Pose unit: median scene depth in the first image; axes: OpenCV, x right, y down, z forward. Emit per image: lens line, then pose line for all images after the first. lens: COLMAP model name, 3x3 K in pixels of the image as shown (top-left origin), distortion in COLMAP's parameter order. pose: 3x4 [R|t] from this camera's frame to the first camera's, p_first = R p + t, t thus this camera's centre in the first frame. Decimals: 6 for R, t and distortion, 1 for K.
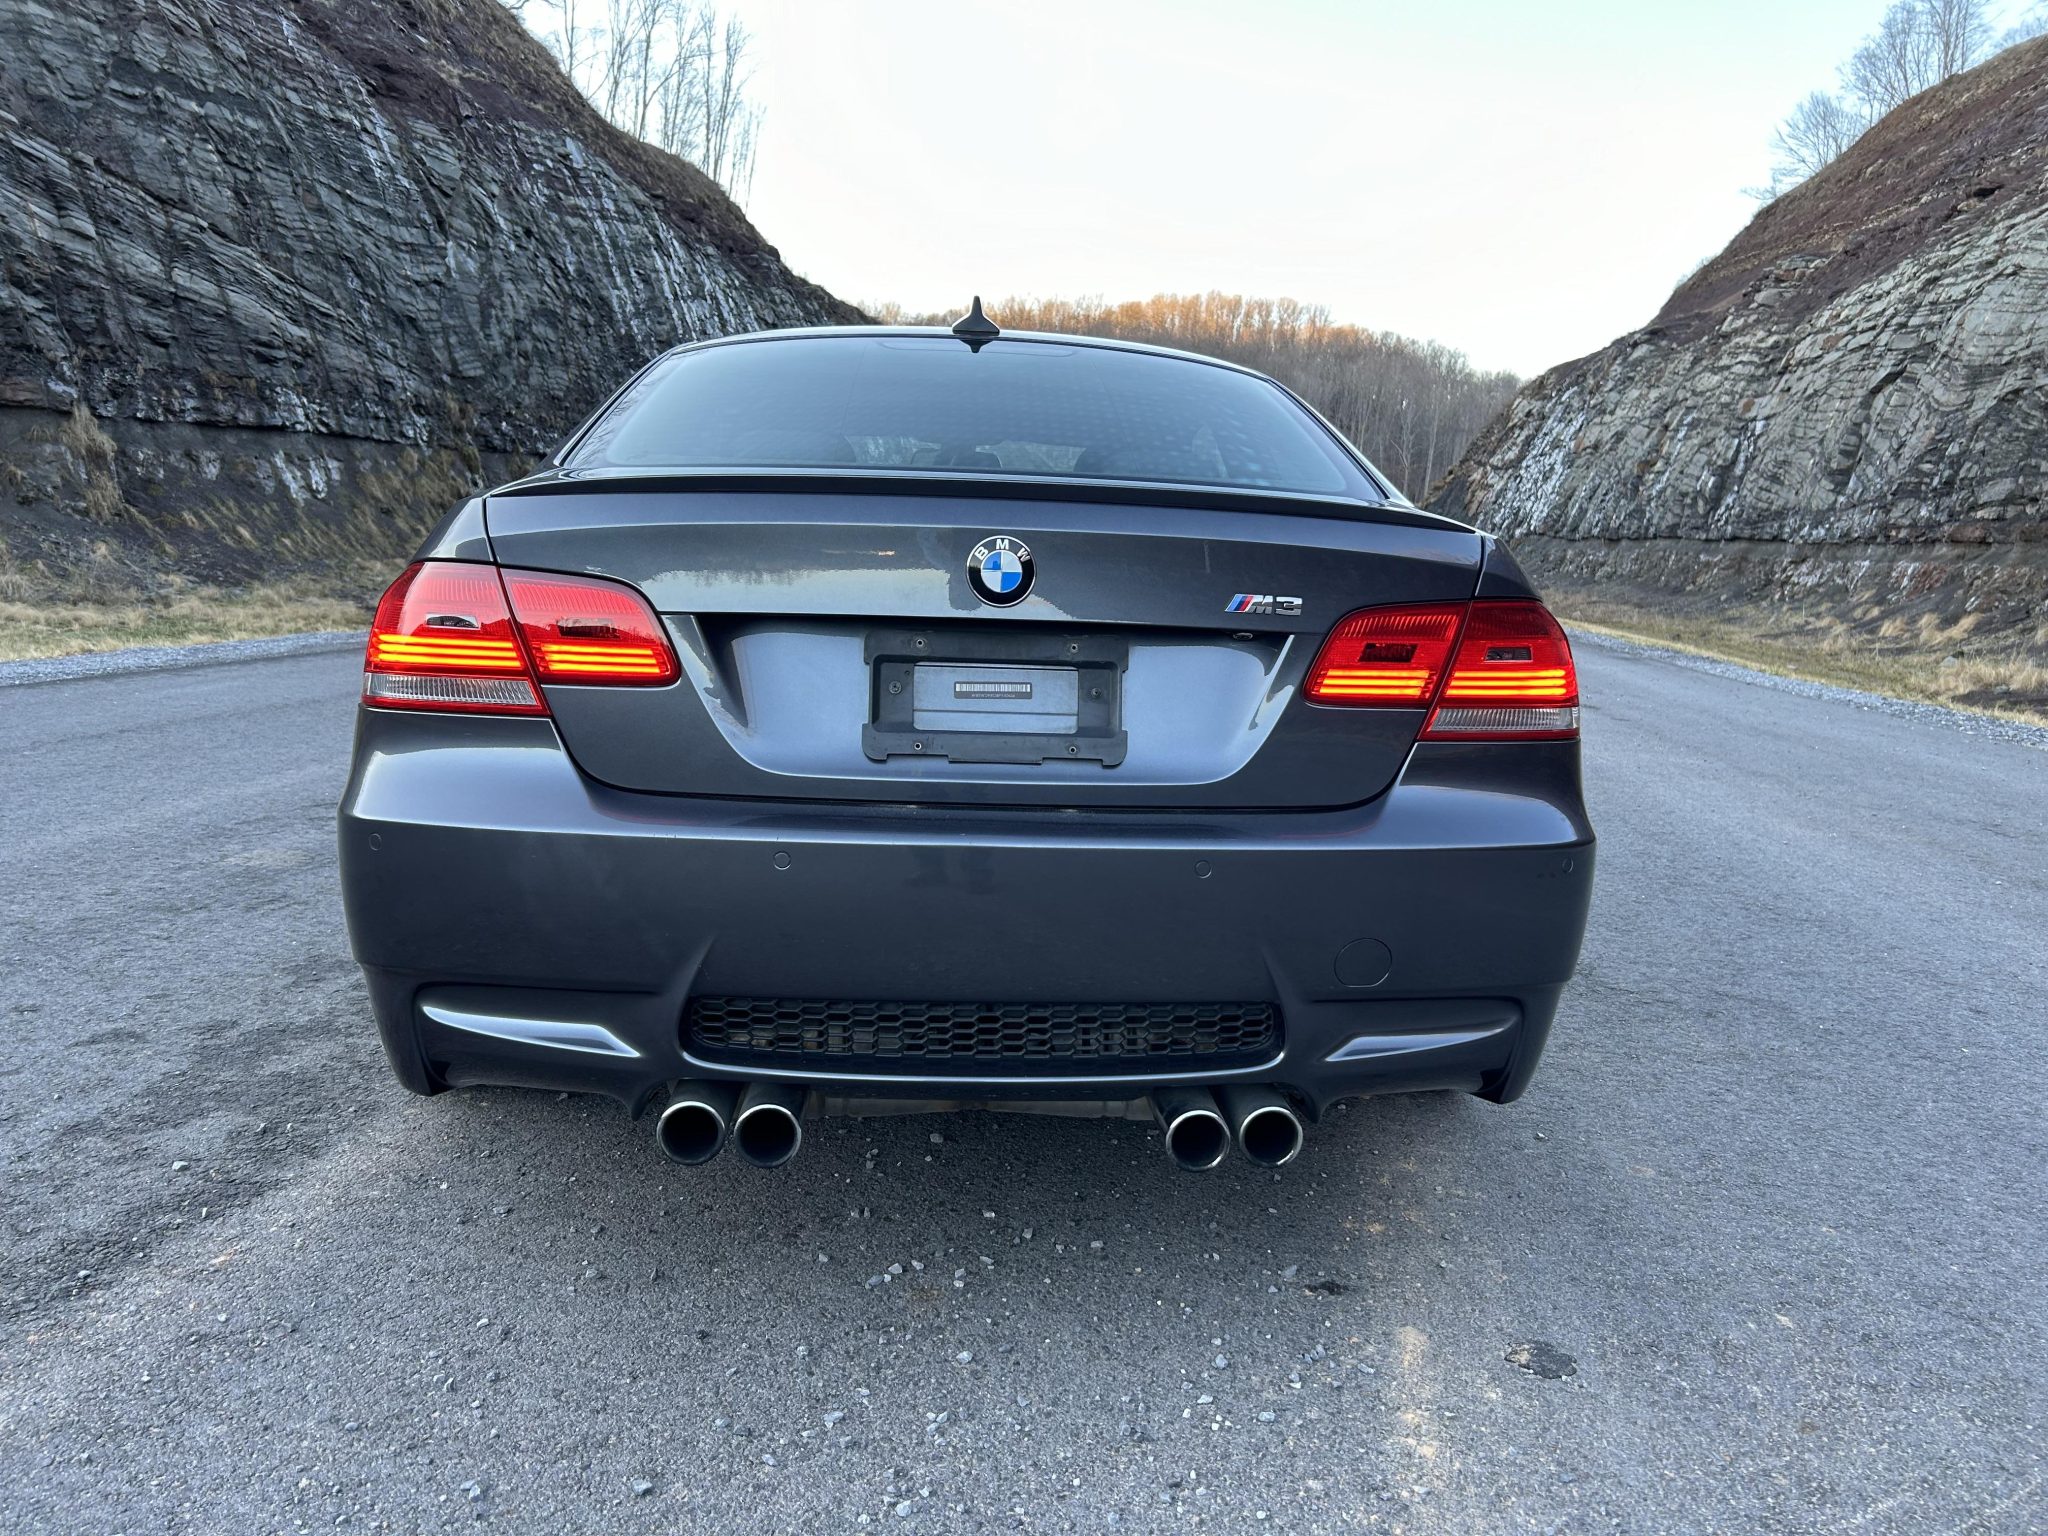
lens RADIAL K [[1535.1, 0, 1033.8], [0, 1535.1, 771.8], [0, 0, 1]] dist [0.049287, -0.045124]
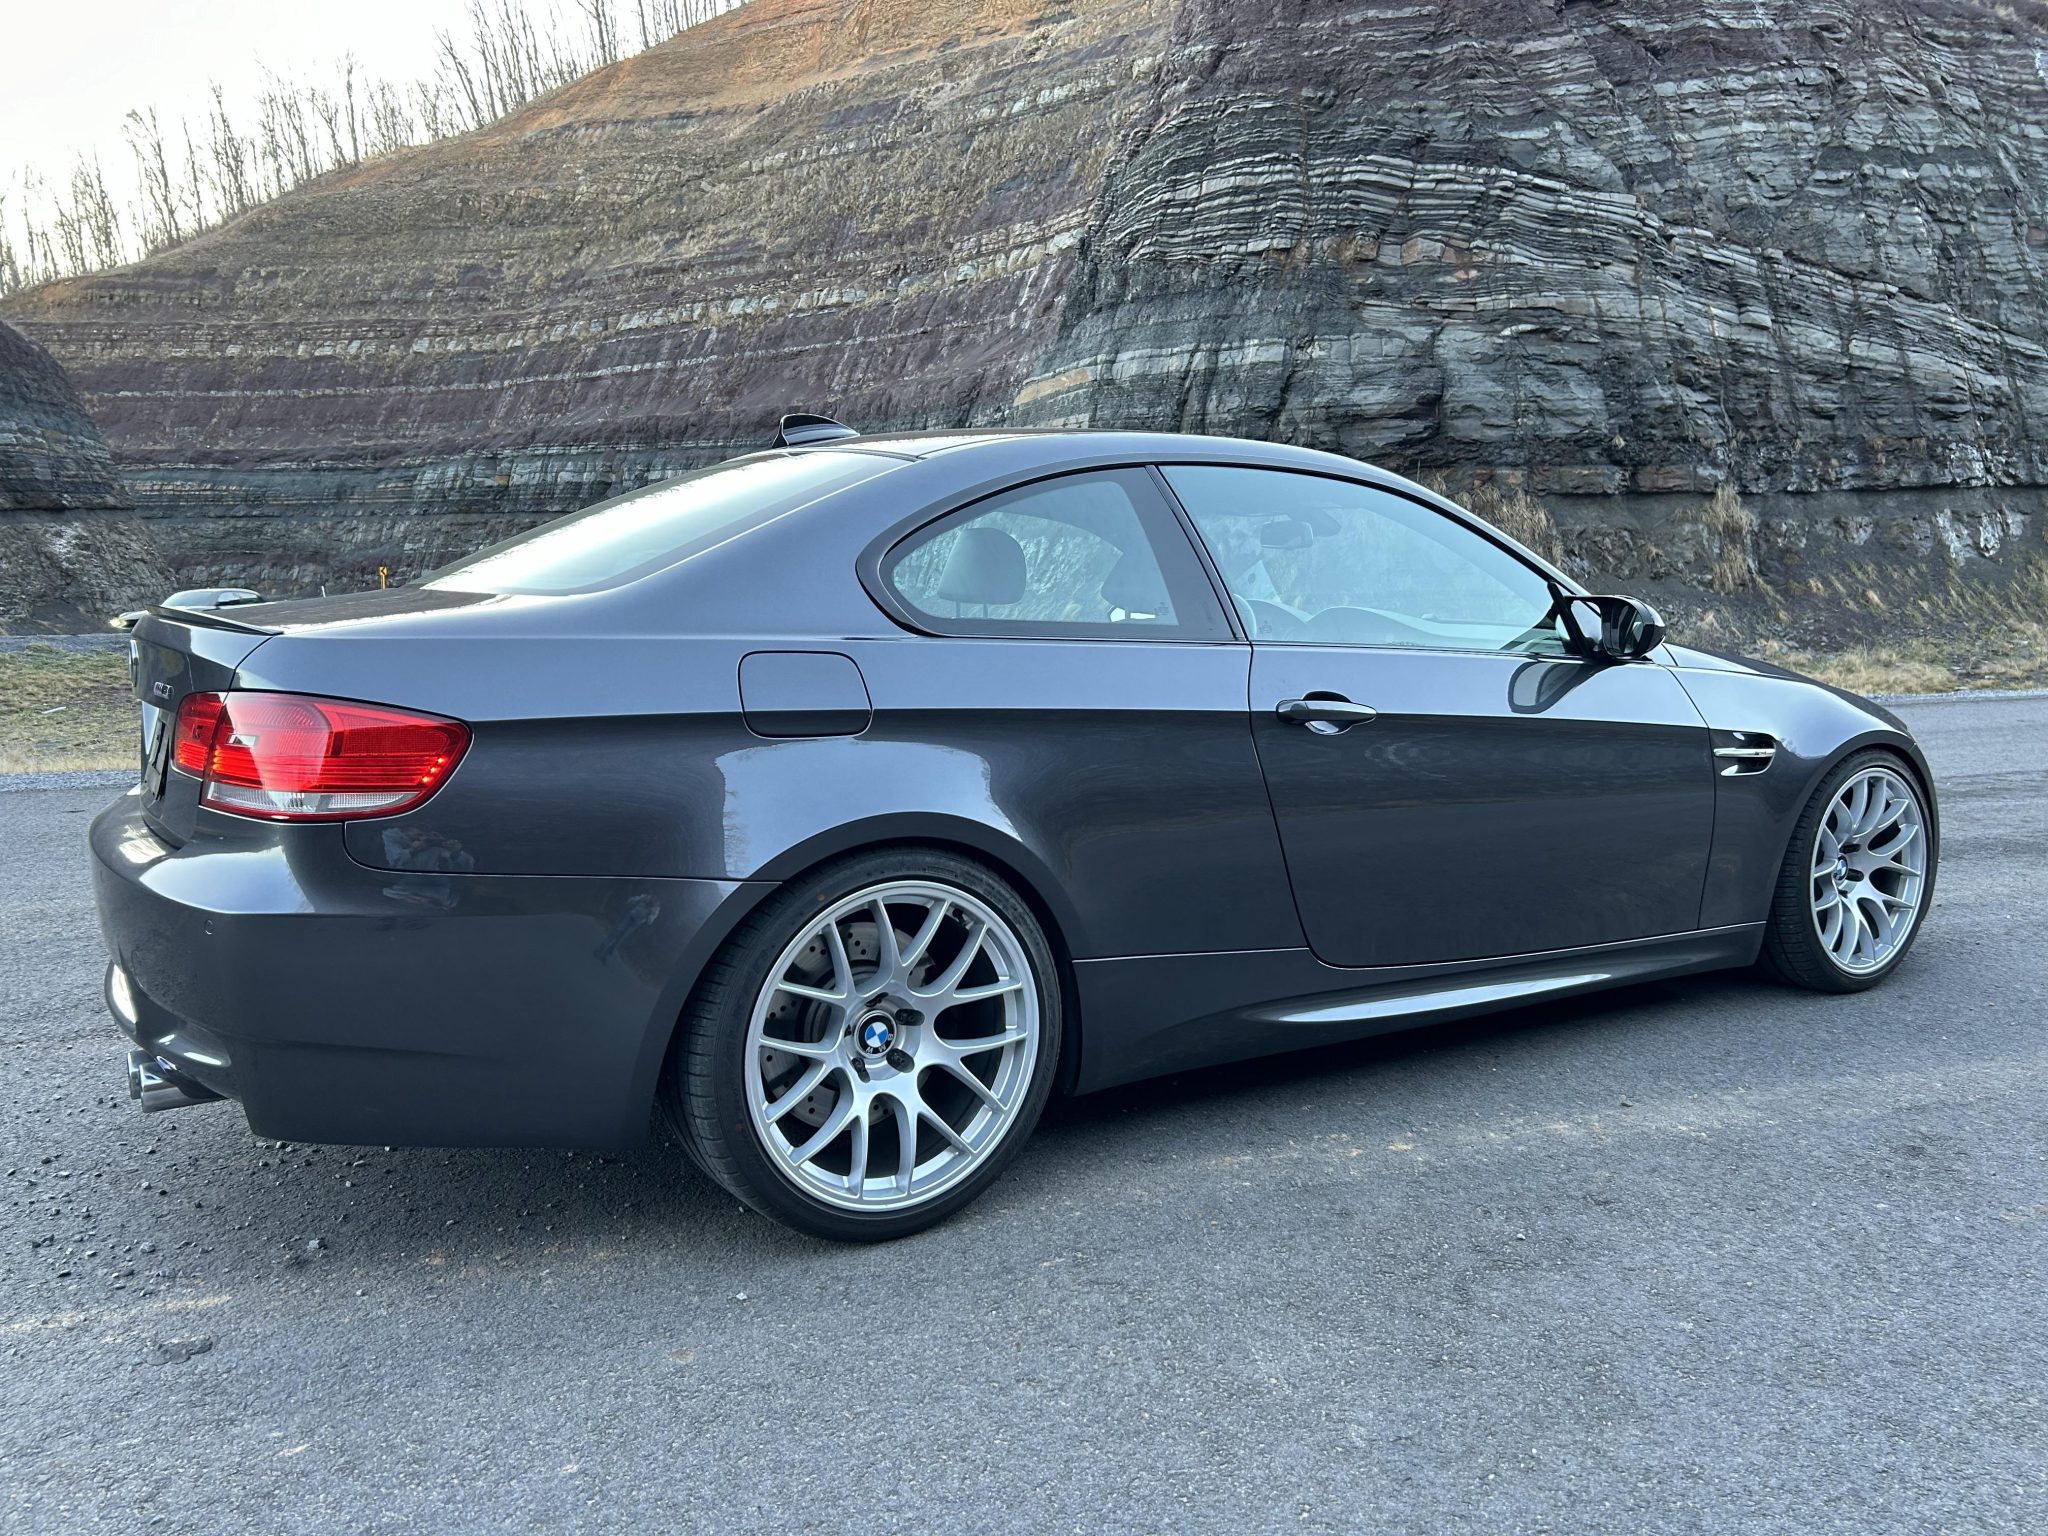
lens RADIAL K [[1535.1, 0, 1020.9], [0, 1535.1, 766.7], [0, 0, 1]] dist [0.049287, -0.045124]
pose [[0.474891, 0.066739, -0.877511, 0.112786], [-0.104470, 0.994345, 0.019088, -0.009723], [0.873822, 0.082609, 0.479177, 0.067125]]
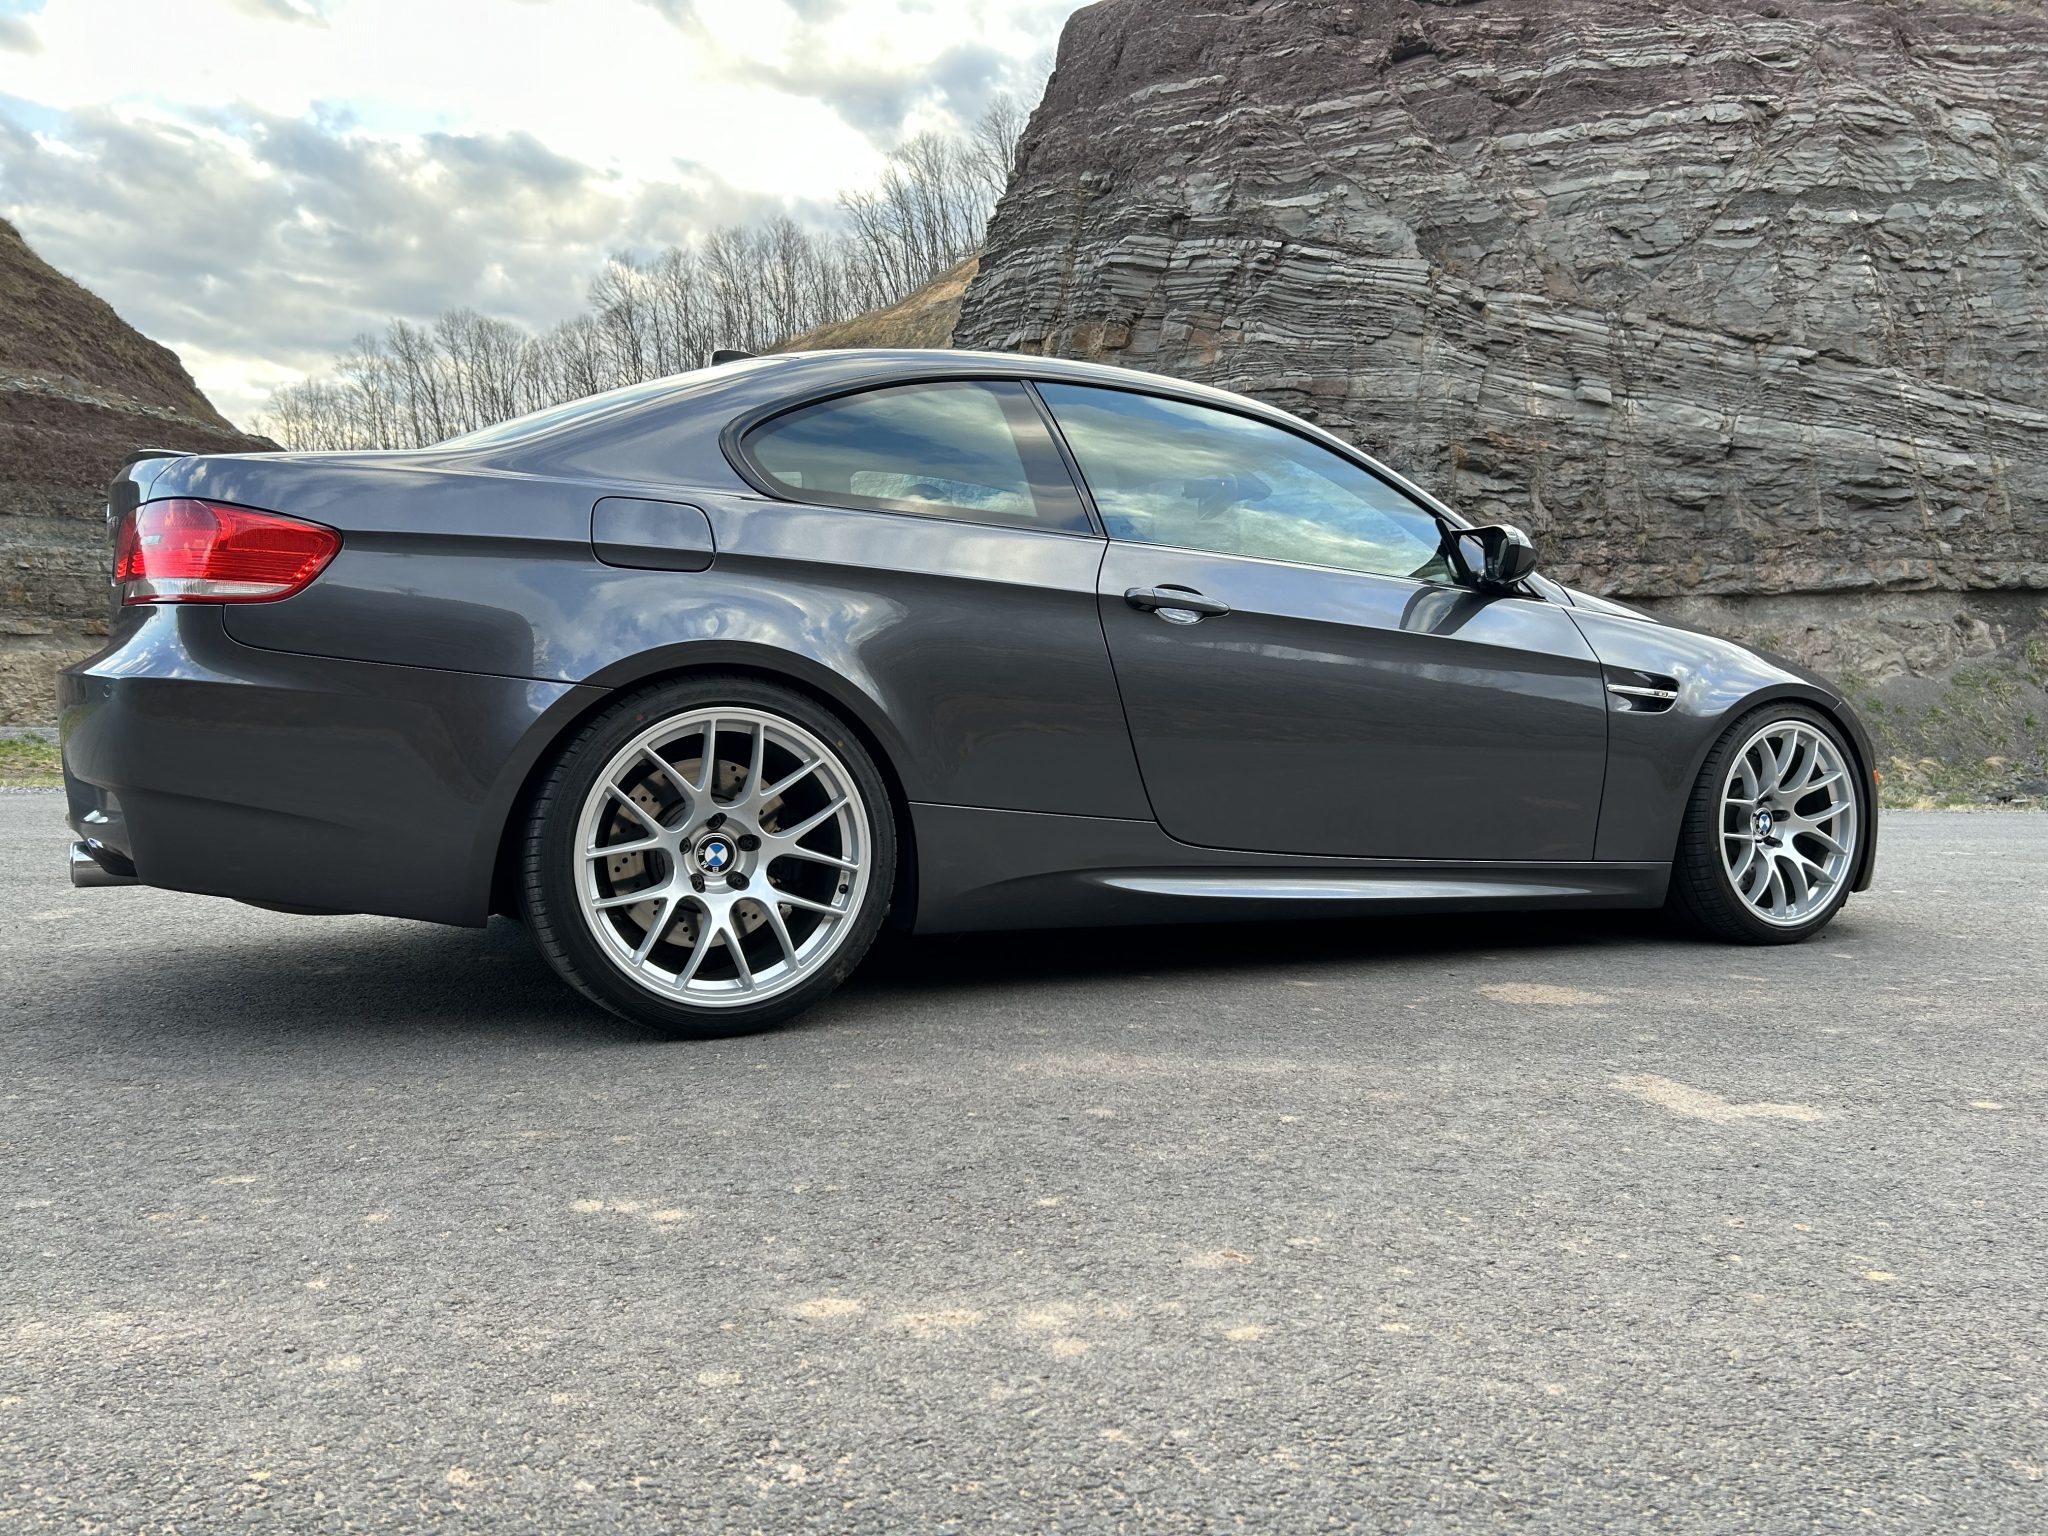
lens RADIAL K [[1535.1, 0, 1027.0], [0, 1535.1, 785.8], [0, 0, 1]] dist [0.049287, -0.045124]
pose [[0.207361, 0.006135, -0.978245, 0.212078], [-0.145349, 0.989074, -0.024607, -0.055423], [0.967406, 0.147289, 0.205987, 0.546270]]
